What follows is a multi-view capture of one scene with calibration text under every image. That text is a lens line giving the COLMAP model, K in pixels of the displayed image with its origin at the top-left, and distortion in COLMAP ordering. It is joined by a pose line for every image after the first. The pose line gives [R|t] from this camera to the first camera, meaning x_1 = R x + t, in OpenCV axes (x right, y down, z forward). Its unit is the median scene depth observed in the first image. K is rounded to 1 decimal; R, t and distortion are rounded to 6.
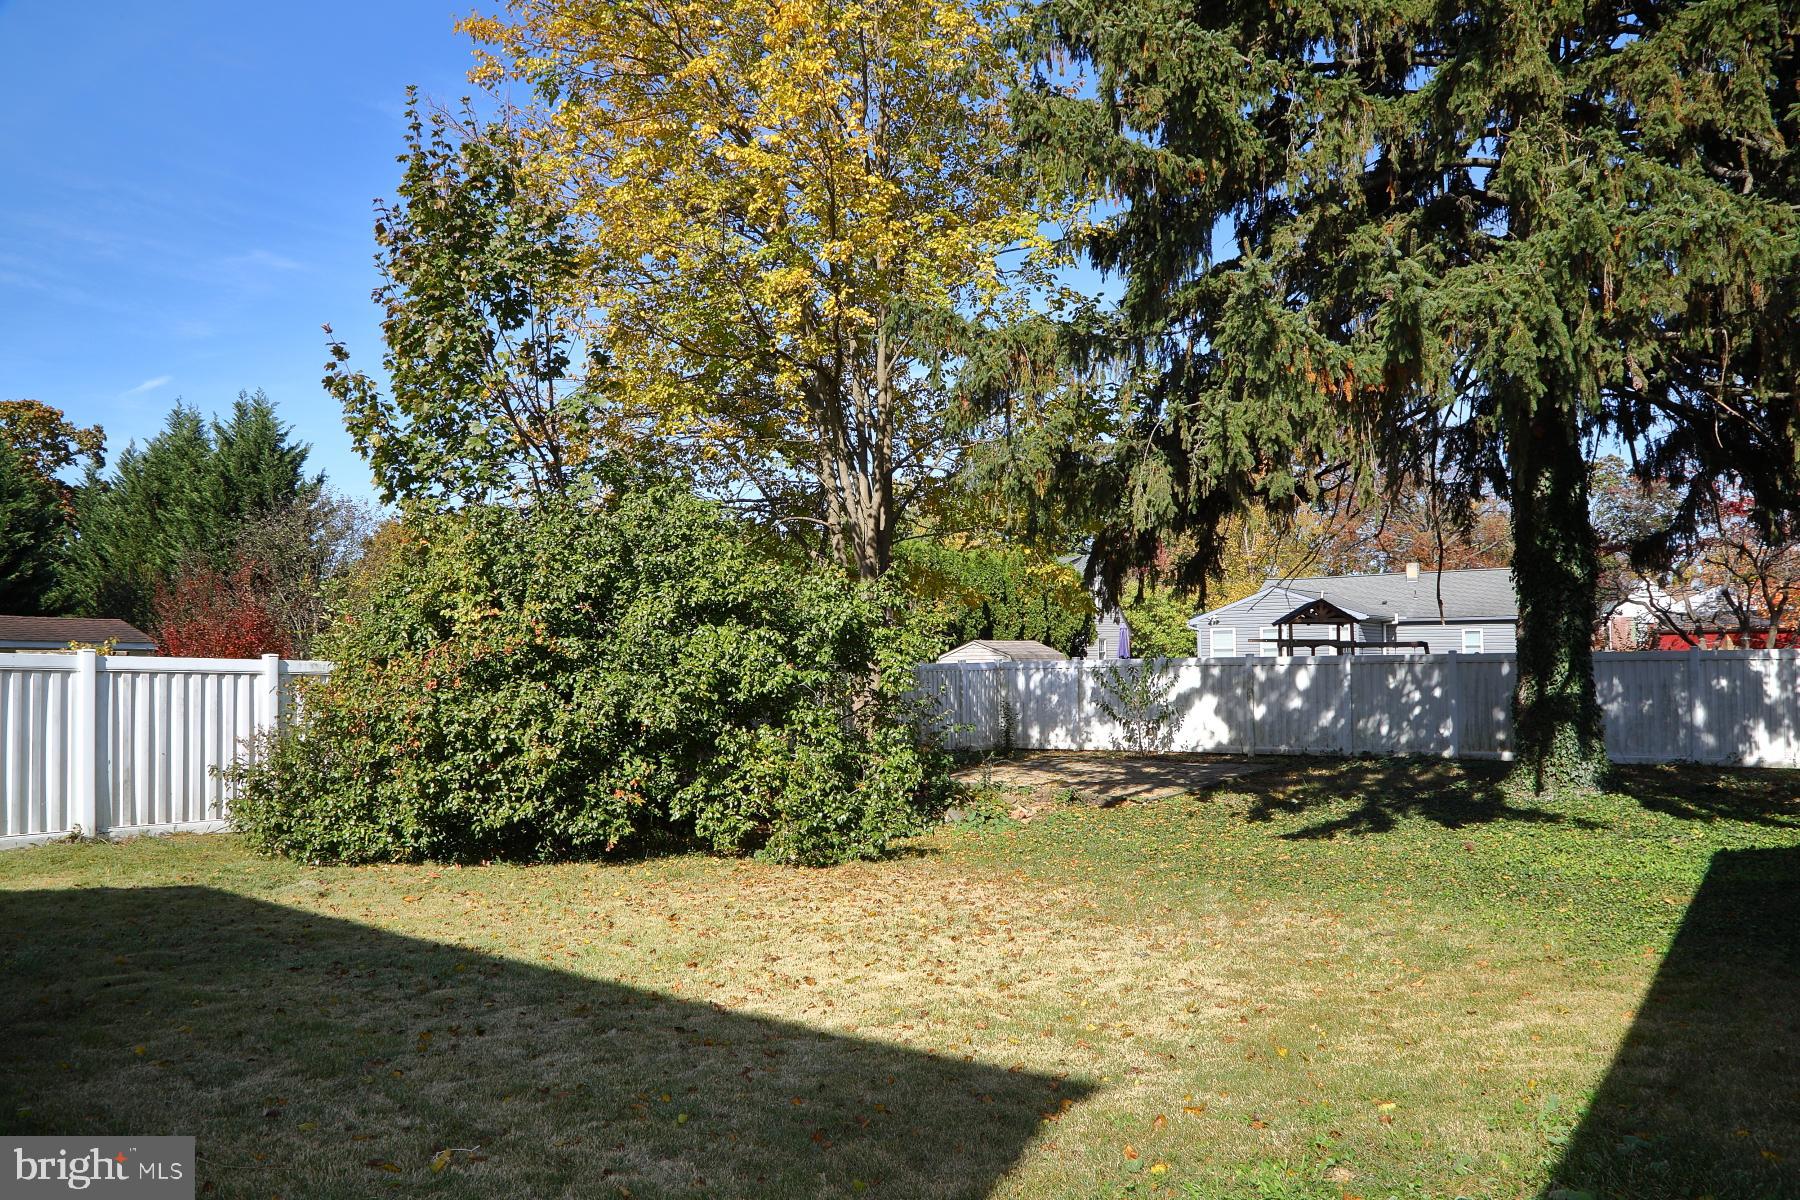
lens RADIAL K [[1241.4, 0, 894.7], [0, 1241.4, 602.8], [0, 0, 1]] dist [-0.118358, 0.057622]
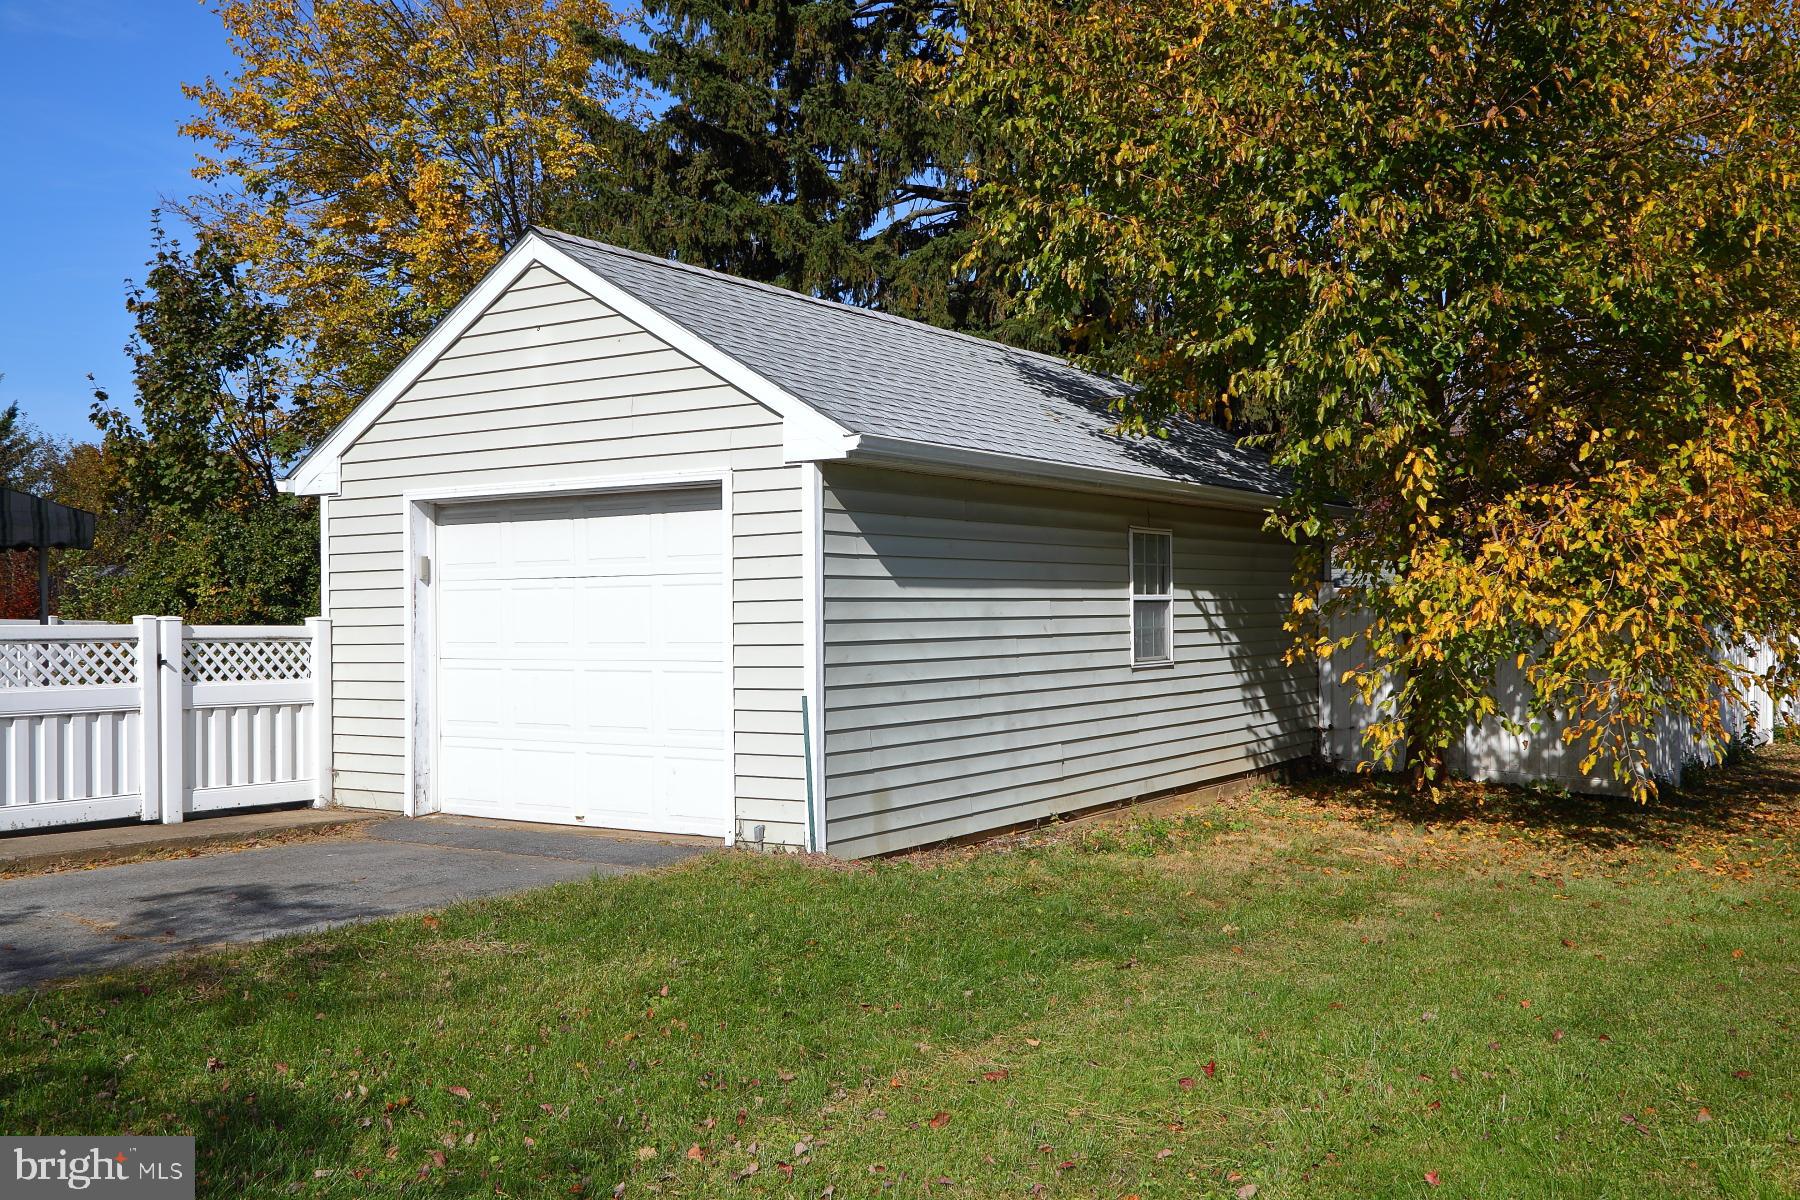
lens RADIAL K [[1603.0, 0, 902.1], [0, 1603.0, 623.0], [0, 0, 1]] dist [-0.013189, -0.004607]
pose [[0.996306, 0.002163, 0.085850, 0.326900], [-0.006449, 0.998744, 0.049678, -0.053407], [-0.085634, -0.050048, 0.995069, -1.007638]]
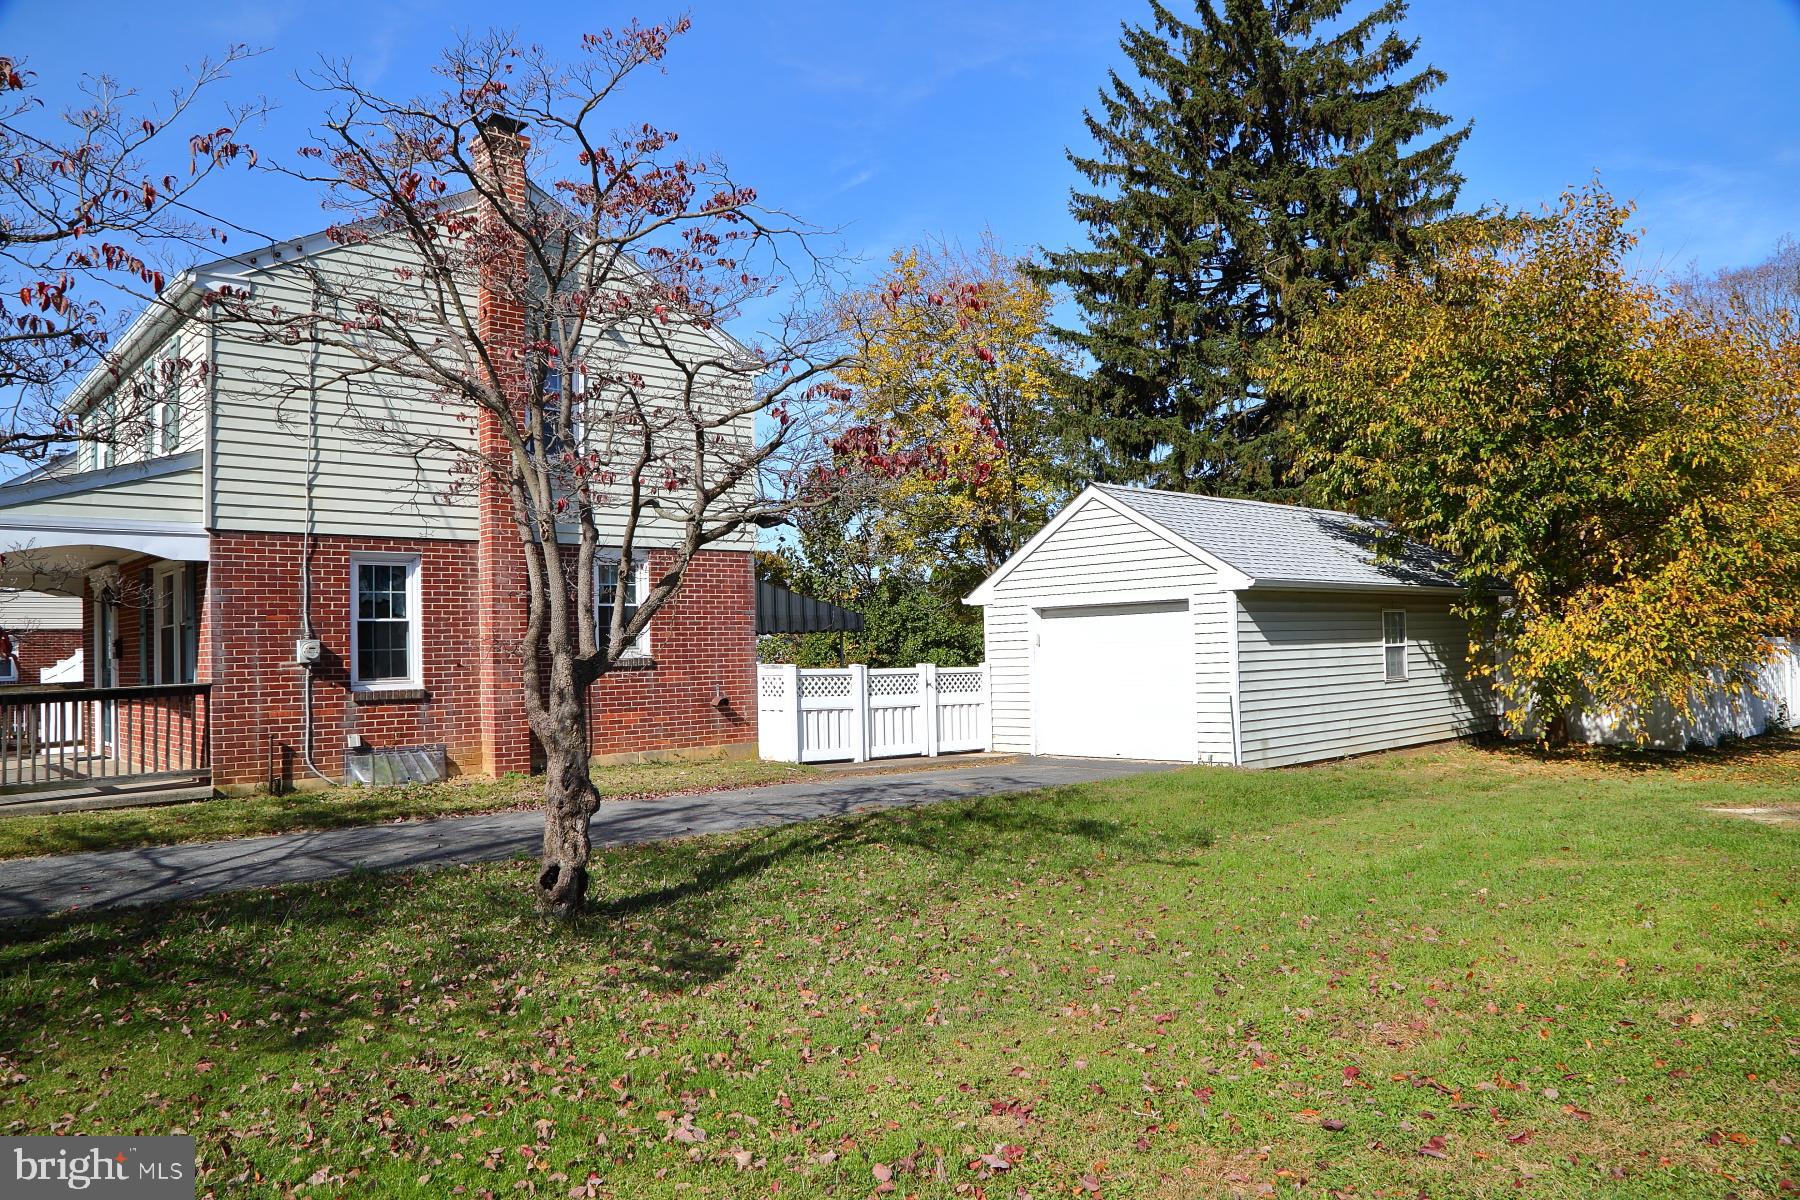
lens RADIAL K [[1261.6, 0, 896.2], [0, 1261.6, 608.0], [0, 0, 1]] dist [-0.105090, 0.054014]
pose [[0.988097, -0.019025, -0.152649, 0.182206], [0.020799, 0.999733, 0.010033, -0.099985], [0.152417, -0.013089, 0.988230, -1.697831]]
